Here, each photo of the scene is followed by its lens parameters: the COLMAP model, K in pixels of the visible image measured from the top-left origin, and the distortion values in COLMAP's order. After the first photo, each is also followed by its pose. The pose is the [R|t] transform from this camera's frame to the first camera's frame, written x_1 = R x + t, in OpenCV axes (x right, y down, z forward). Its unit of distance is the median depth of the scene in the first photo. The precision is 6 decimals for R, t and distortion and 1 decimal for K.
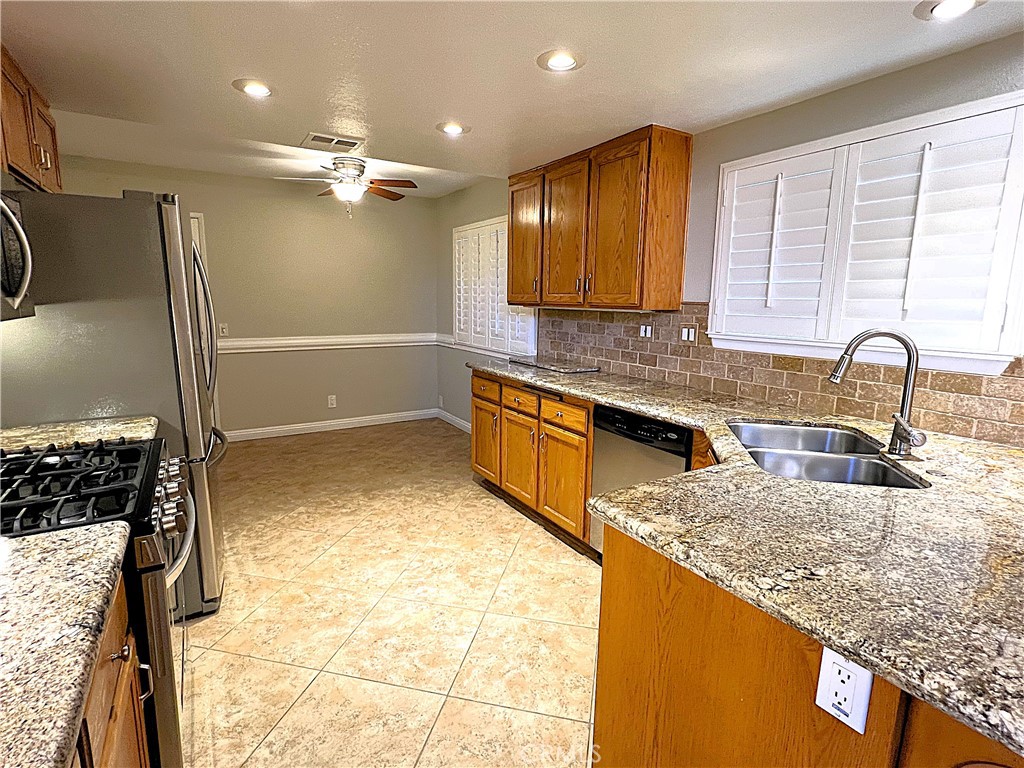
lens RADIAL K [[508.1, 0, 509.7], [0, 508.1, 383.0], [0, 0, 1]] dist [0.000633, -0.000480]
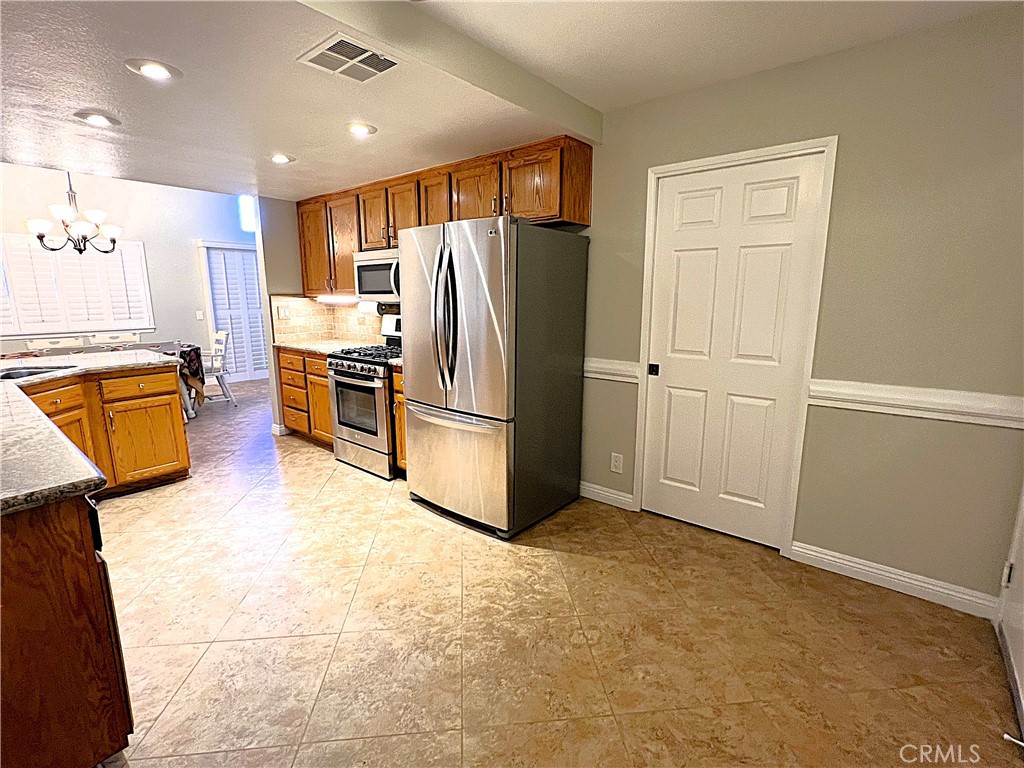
lens RADIAL K [[477.8, 0, 509.3], [0, 477.8, 383.4], [0, 0, 1]] dist [-0.001650, 0.000069]
pose [[-0.947032, 0.049526, -0.317299, -0.346332], [-0.062998, 0.940189, 0.334778, -0.317282], [0.314901, 0.337035, -0.887268, 1.869346]]
